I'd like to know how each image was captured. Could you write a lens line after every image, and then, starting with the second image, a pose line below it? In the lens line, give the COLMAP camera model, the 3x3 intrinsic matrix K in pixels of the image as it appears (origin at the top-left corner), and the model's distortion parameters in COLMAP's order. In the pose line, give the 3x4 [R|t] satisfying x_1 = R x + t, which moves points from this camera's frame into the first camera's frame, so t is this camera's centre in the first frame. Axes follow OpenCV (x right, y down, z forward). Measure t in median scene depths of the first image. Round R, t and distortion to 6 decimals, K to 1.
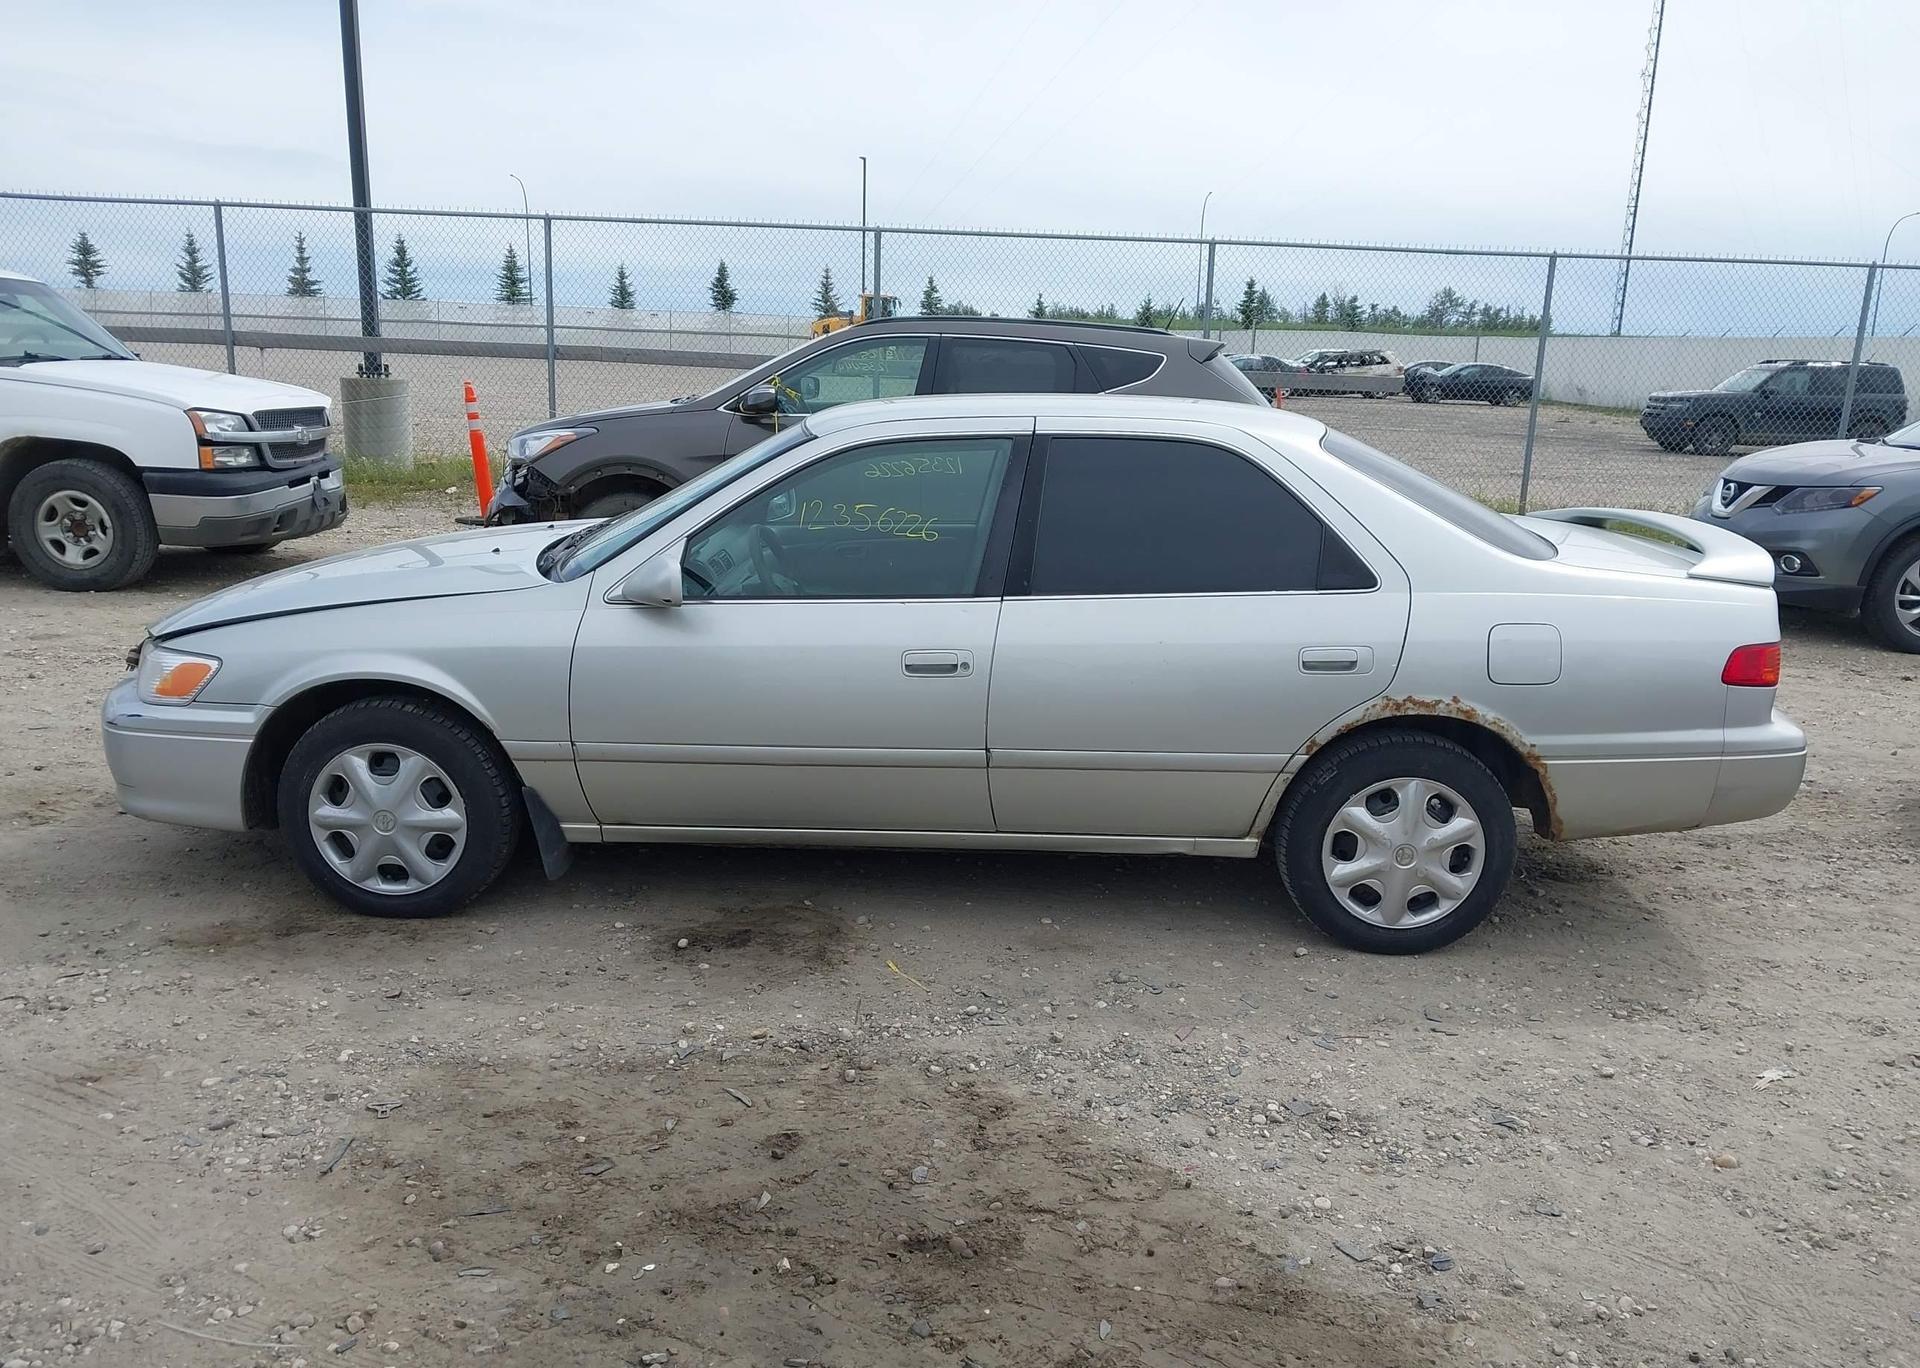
lens RADIAL K [[1528.1, 0, 951.0], [0, 1528.1, 687.5], [0, 0, 1]] dist [0.024401, -0.027633]
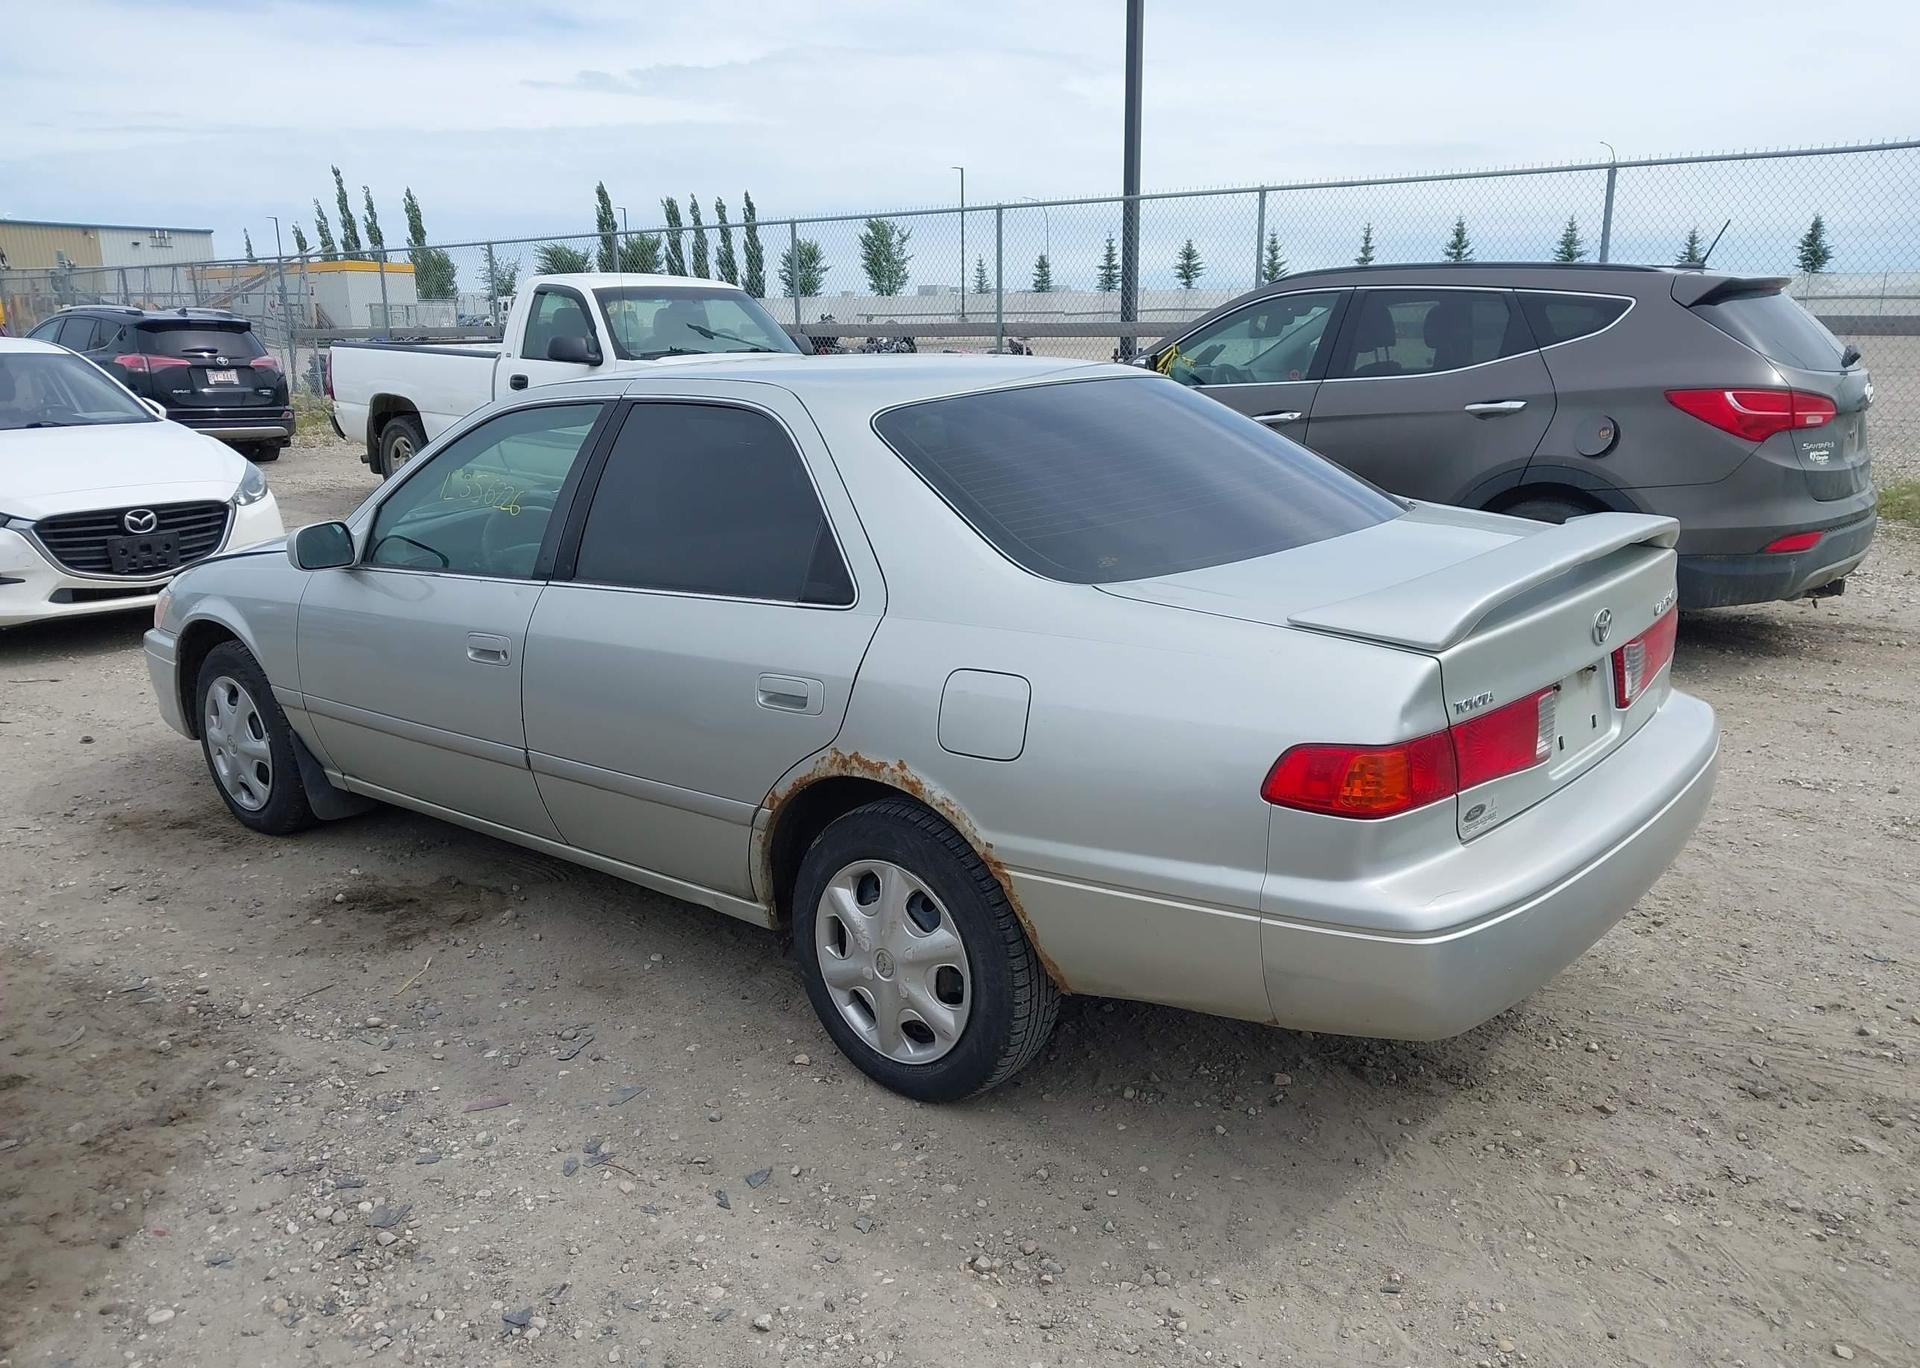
lens RADIAL K [[1528.1, 0, 969.2], [0, 1528.1, 691.3], [0, 0, 1]] dist [0.024401, -0.027633]
pose [[0.779762, 0.106218, -0.617000, 0.769410], [-0.098128, 0.994058, 0.047116, -0.061418], [0.618338, 0.023806, 0.785551, 0.439572]]
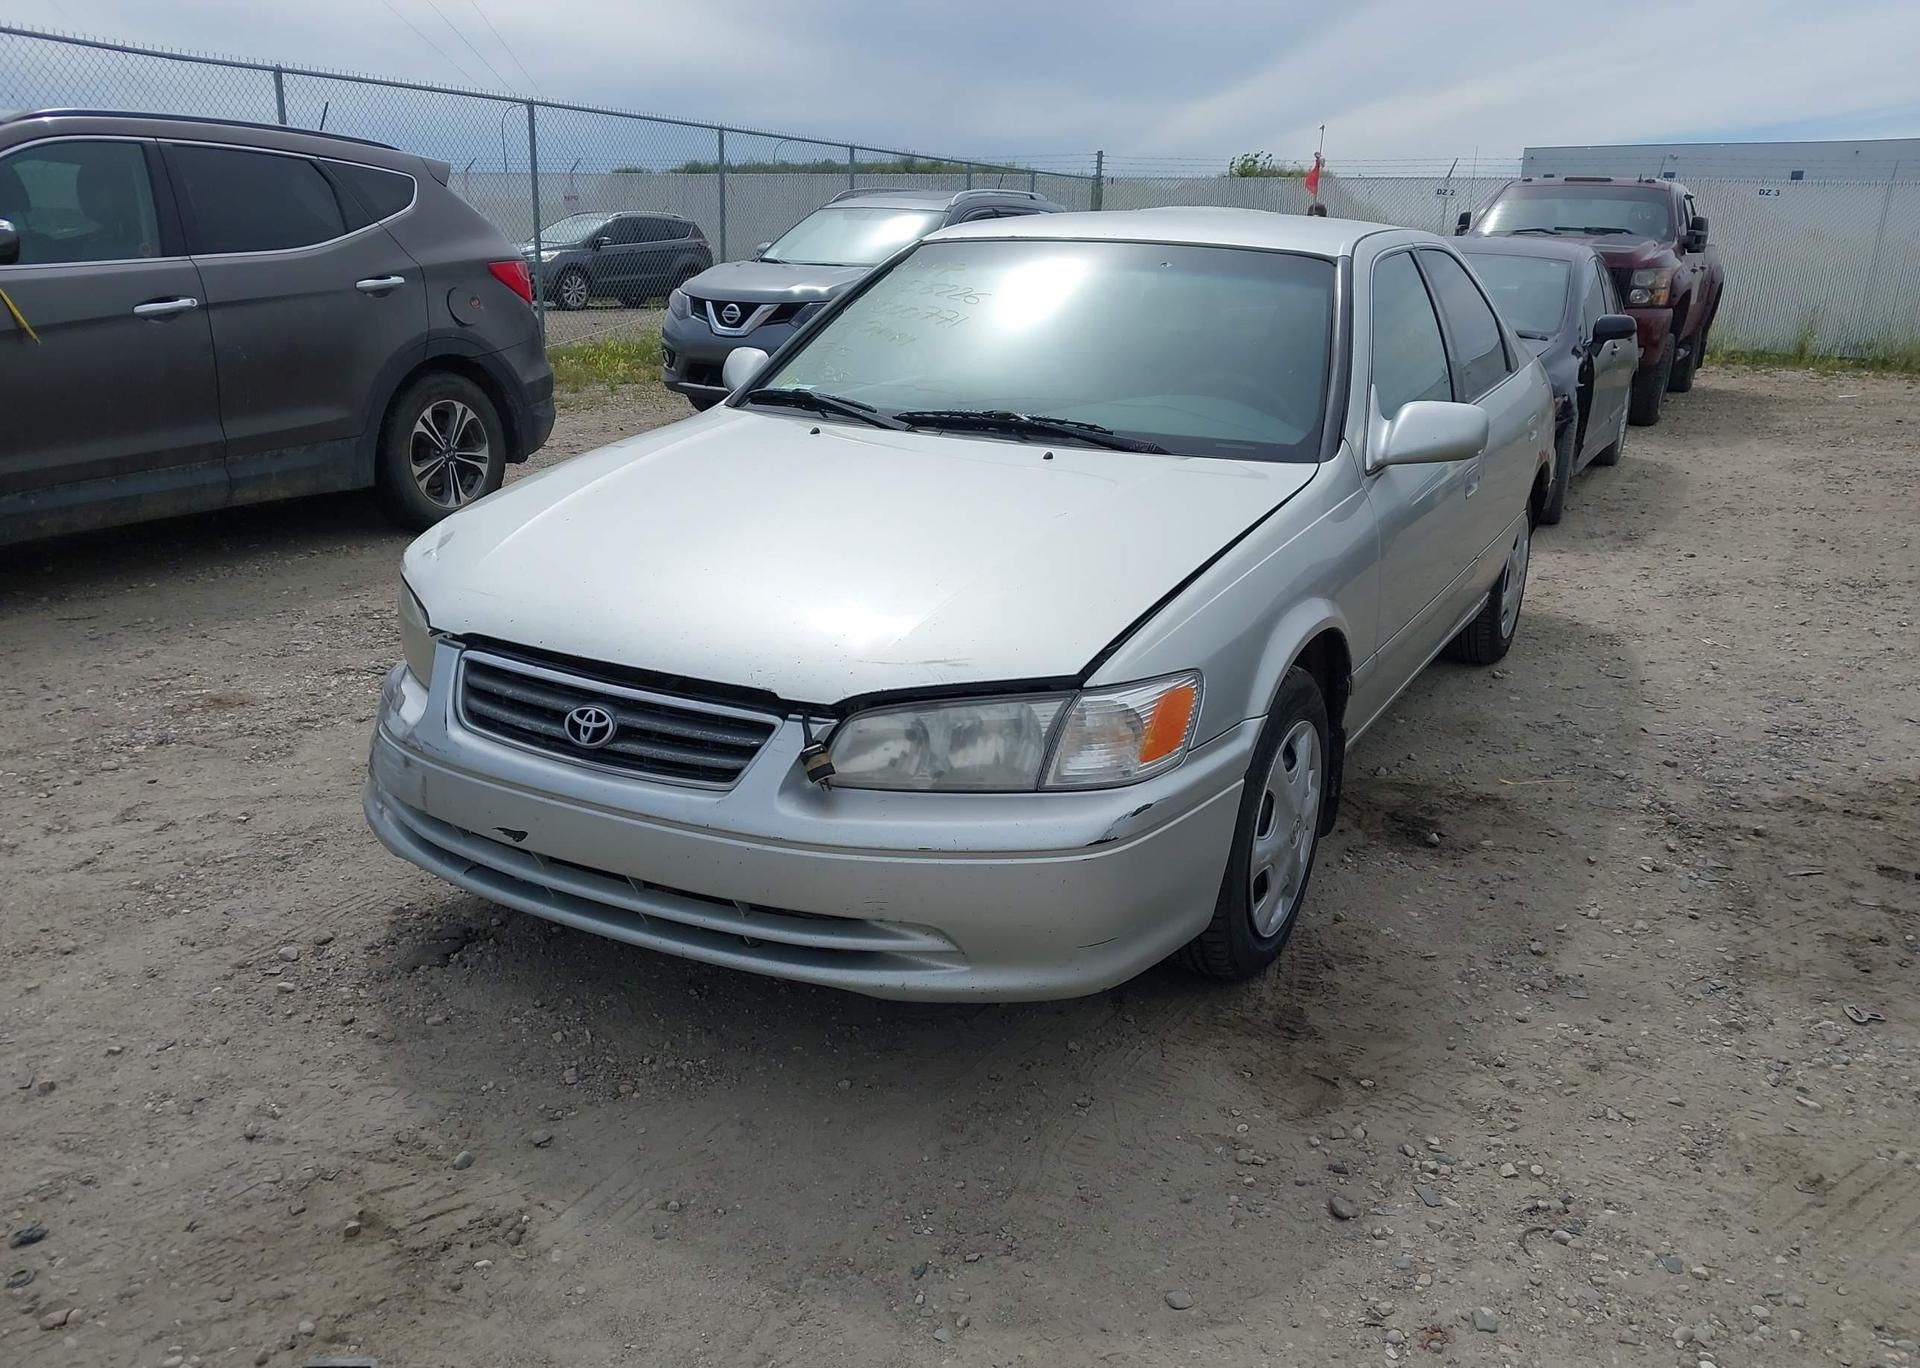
lens RADIAL K [[1528.1, 0, 972.8], [0, 1528.1, 683.6], [0, 0, 1]] dist [0.024401, -0.027633]
pose [[0.450450, -0.268357, 0.851516, -1.022779], [0.187523, 0.960920, 0.203637, -0.149854], [-0.872886, 0.067950, 0.483169, 0.784189]]
